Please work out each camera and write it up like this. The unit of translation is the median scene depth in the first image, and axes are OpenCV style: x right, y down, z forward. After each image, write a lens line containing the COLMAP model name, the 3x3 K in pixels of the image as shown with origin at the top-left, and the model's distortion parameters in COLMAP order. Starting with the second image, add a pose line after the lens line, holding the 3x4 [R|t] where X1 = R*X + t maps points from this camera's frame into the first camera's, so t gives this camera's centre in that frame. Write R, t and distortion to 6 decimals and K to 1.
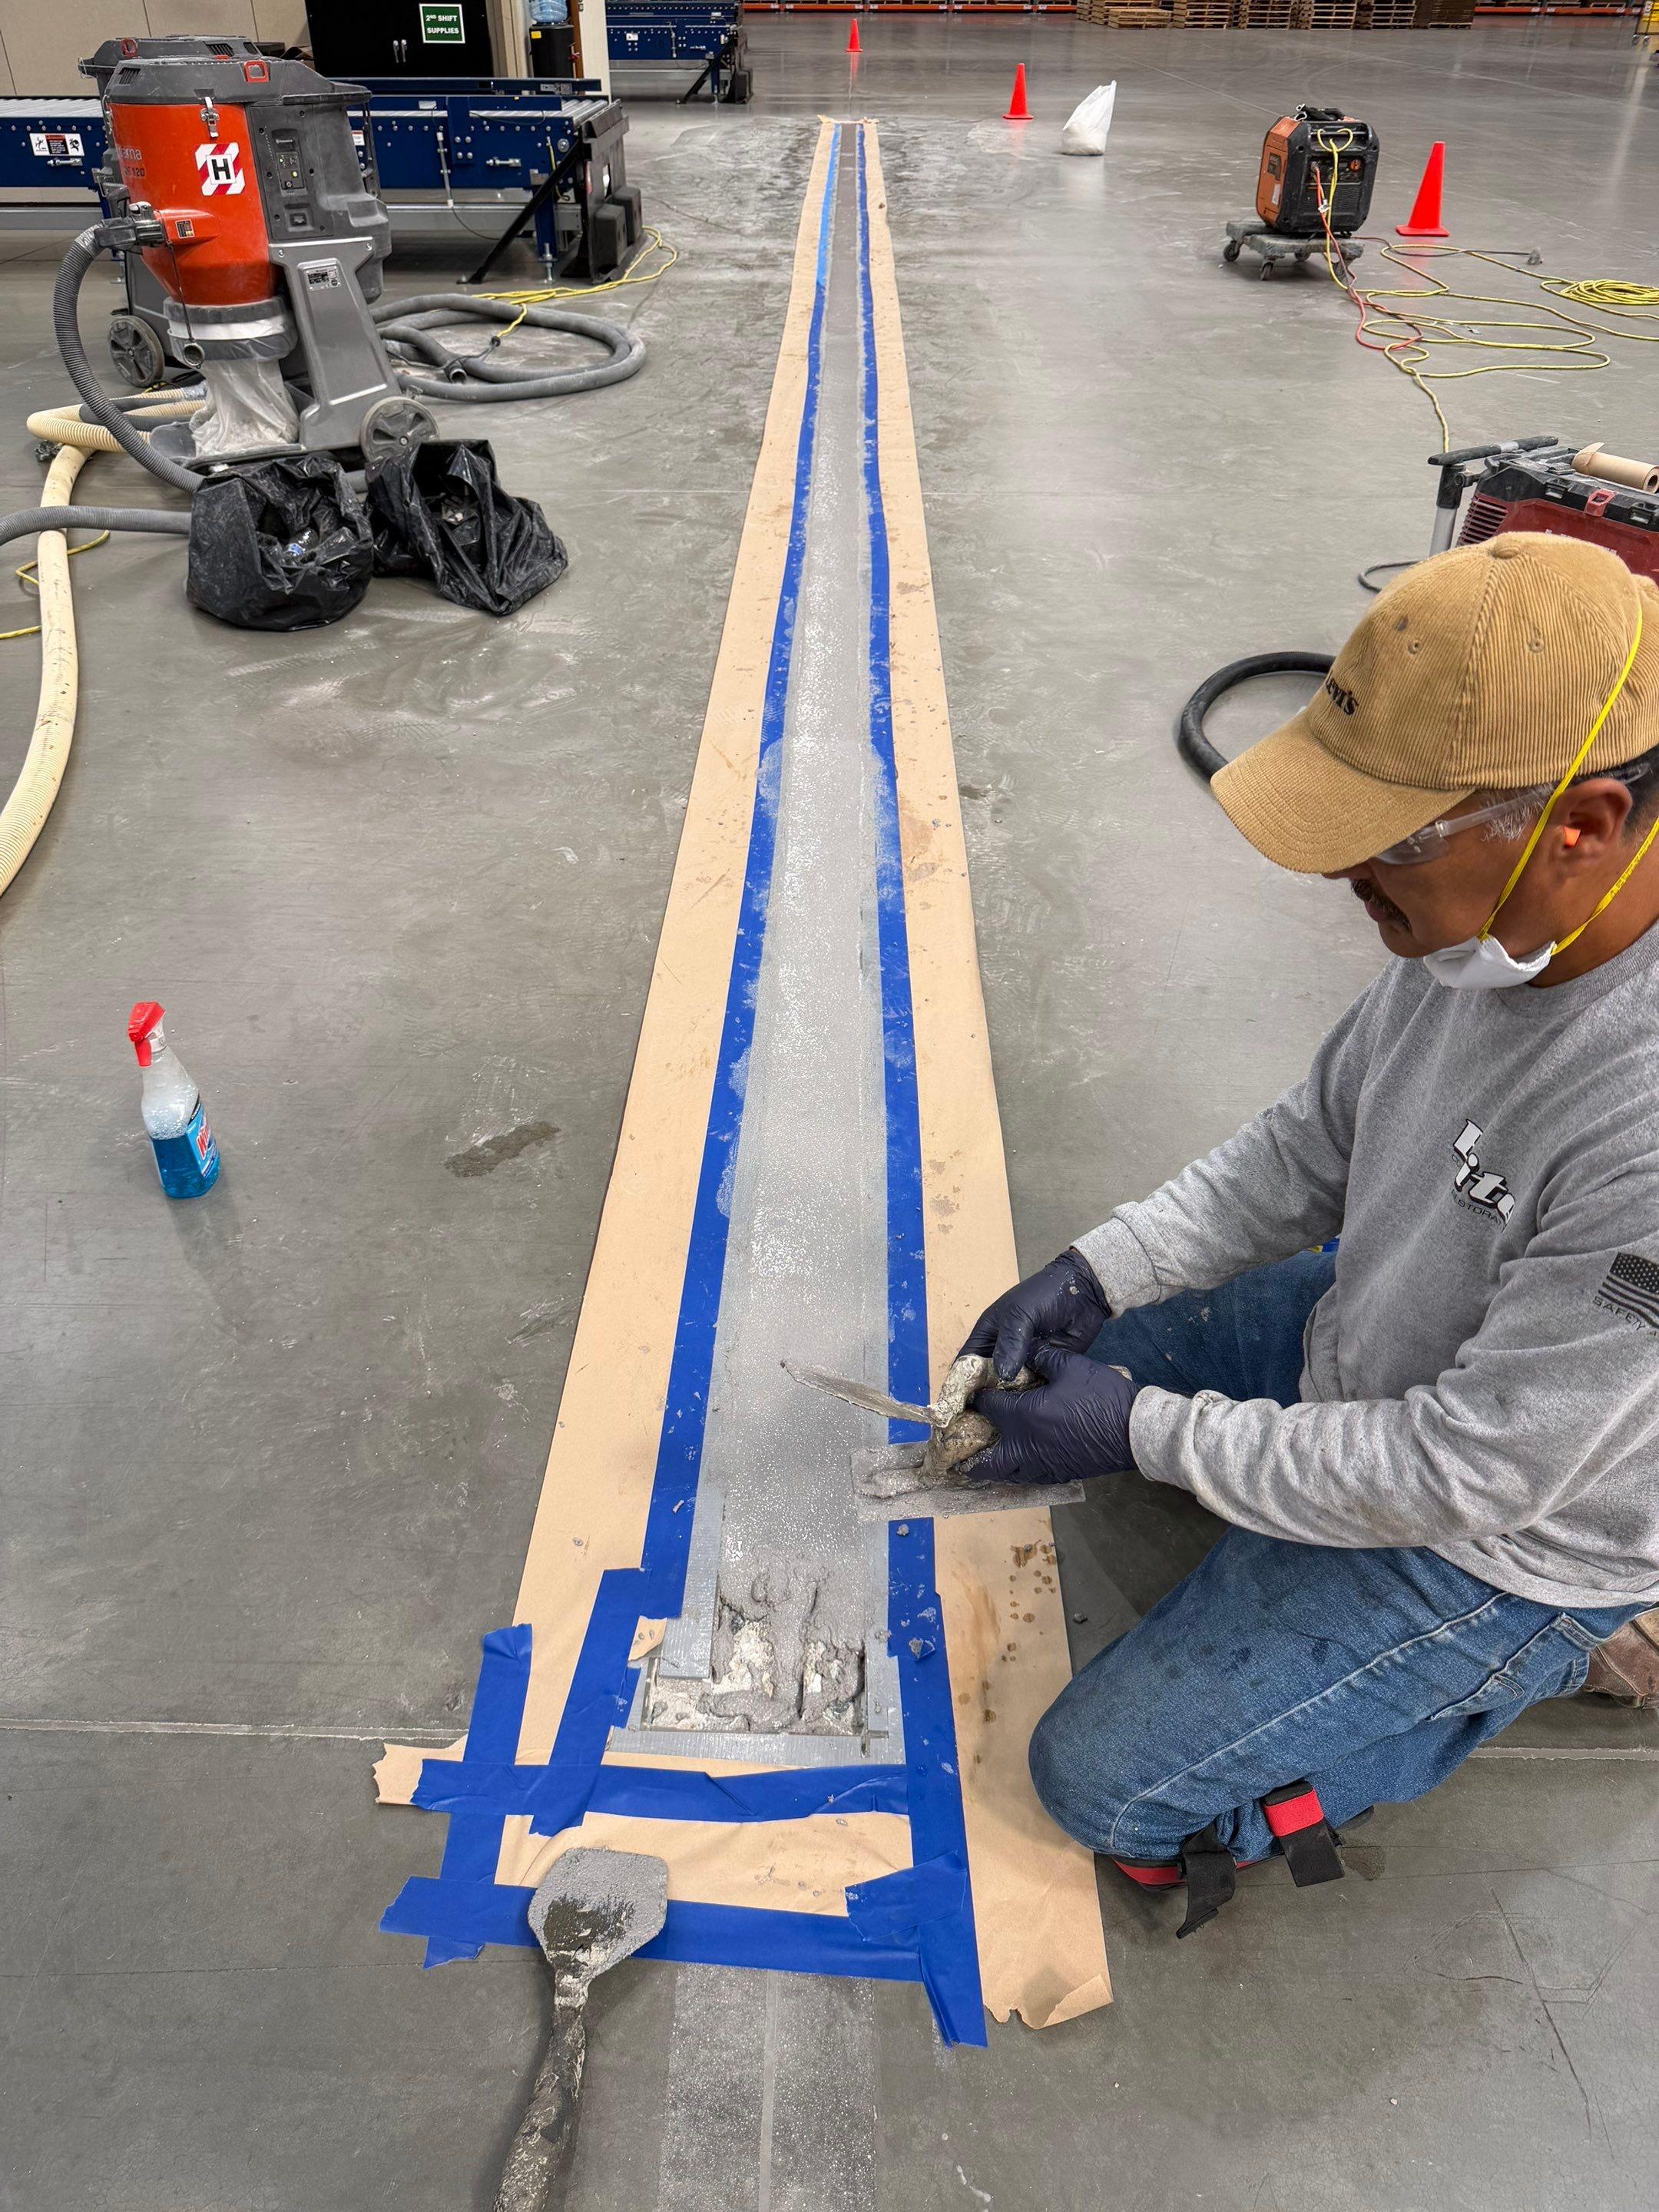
lens RADIAL K [[1552.7, 0, 825.3], [0, 1552.7, 1111.0], [0, 0, 1]] dist [0.024149, -0.036420]
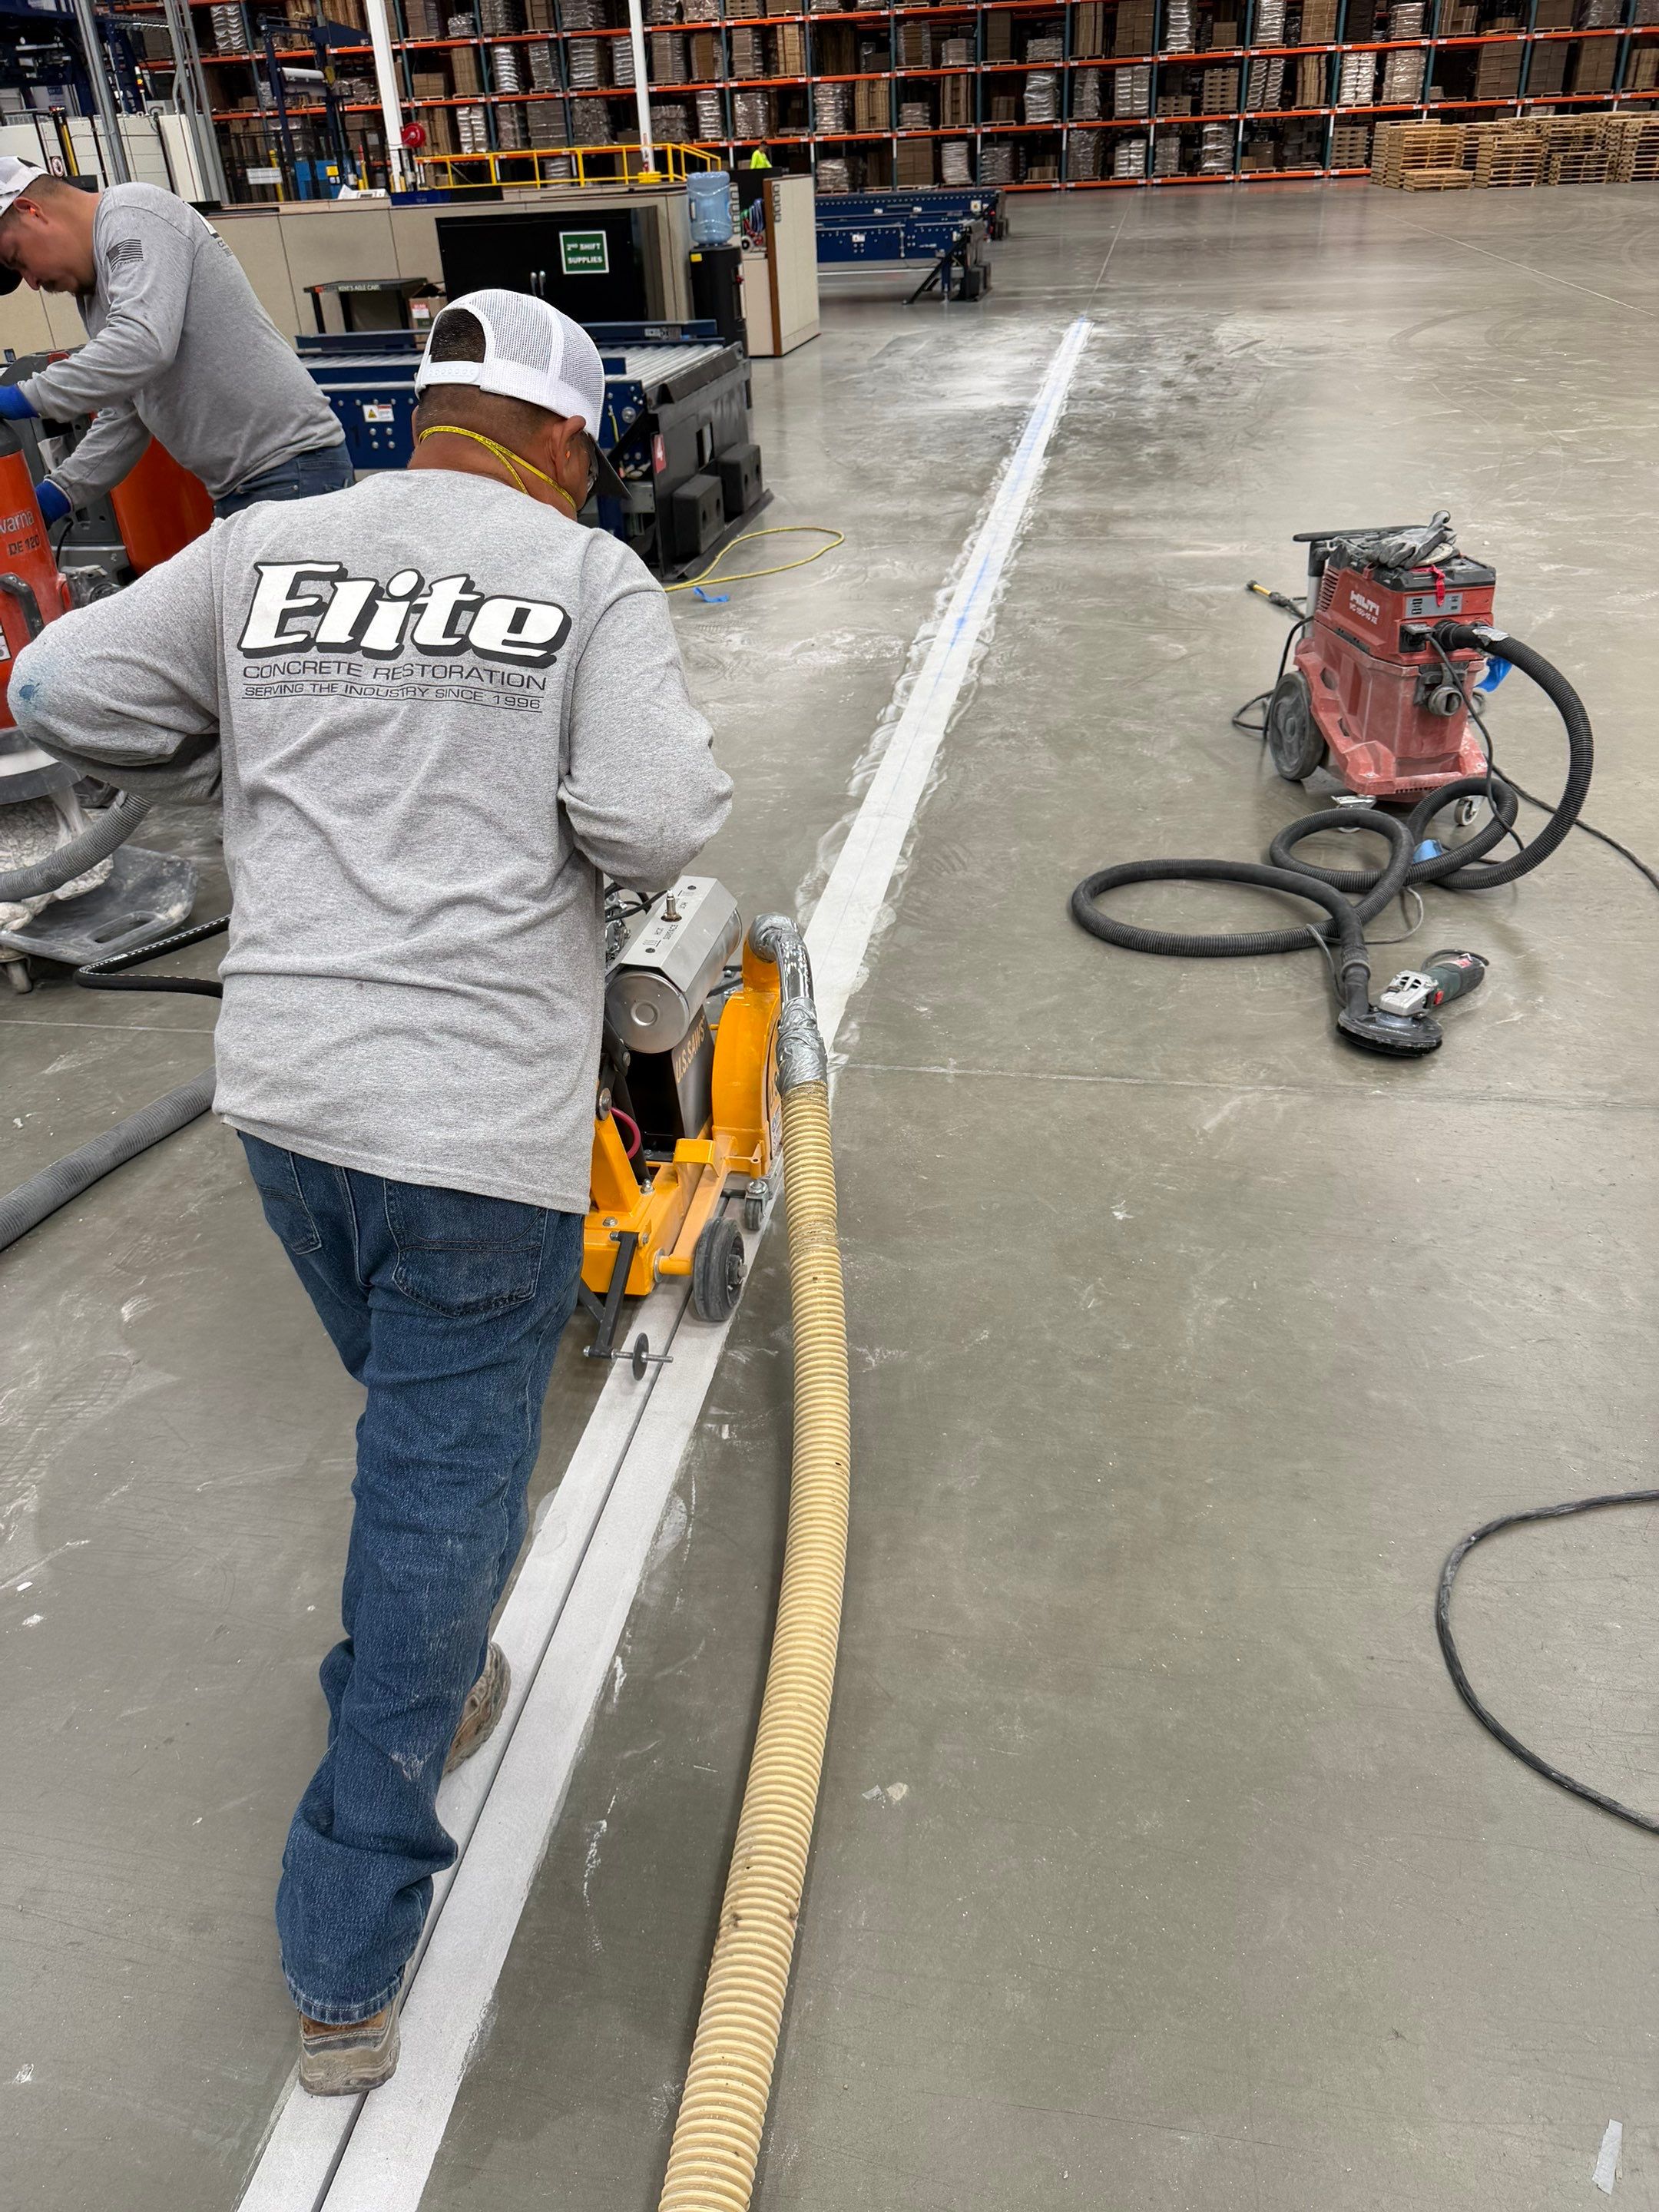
lens RADIAL K [[1568.7, 0, 825.8], [0, 1568.7, 1104.9], [0, 0, 1]] dist [0.017115, -0.022755]
pose [[0.985761, 0.043323, -0.162475, 0.086930], [-0.057414, 0.994890, -0.083055, -0.241230], [0.158047, 0.091201, 0.983211, 0.300384]]
